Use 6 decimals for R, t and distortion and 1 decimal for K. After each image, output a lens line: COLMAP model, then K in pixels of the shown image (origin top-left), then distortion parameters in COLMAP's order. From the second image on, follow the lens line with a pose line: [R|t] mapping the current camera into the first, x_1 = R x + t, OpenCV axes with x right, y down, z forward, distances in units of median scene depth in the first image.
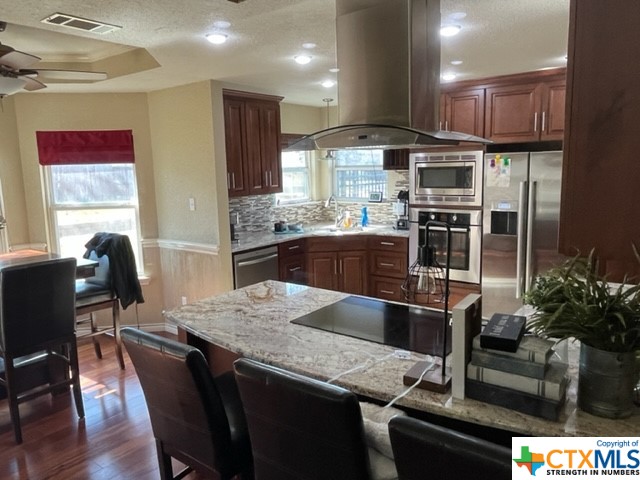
lens RADIAL K [[483.4, 0, 320.0], [0, 483.4, 240.0], [0, 0, 1]] dist [-0.005253, 0.000115]
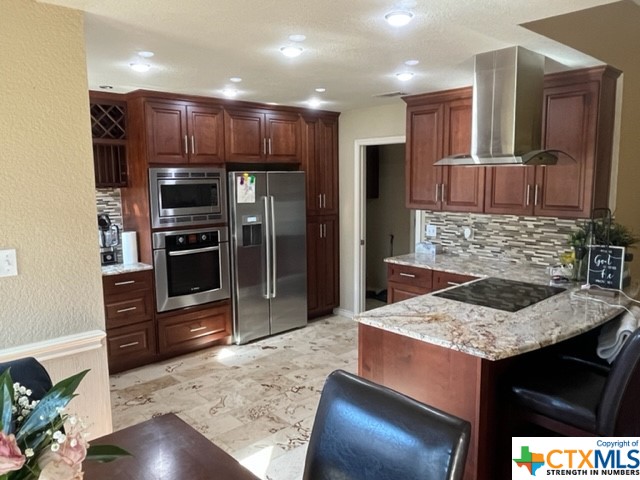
lens RADIAL K [[483.4, 0, 320.0], [0, 483.4, 240.0], [0, 0, 1]] dist [-0.005253, 0.000115]
pose [[0.167615, -0.105190, 0.980225, -0.655916], [0.155208, 0.984707, 0.079131, -0.085260], [-0.973558, 0.138875, 0.181379, 0.637685]]
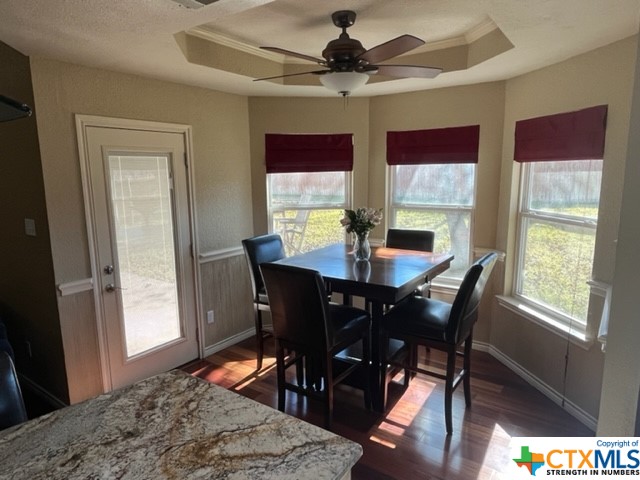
lens RADIAL K [[415.1, 0, 320.0], [0, 415.1, 240.0], [0, 0, 1]] dist [-0.001530, -0.001077]
pose [[0.044626, 0.185881, -0.981558, 0.155188], [-0.140516, 0.973937, 0.178050, -0.108527], [0.989072, 0.129979, 0.069582, 0.659423]]
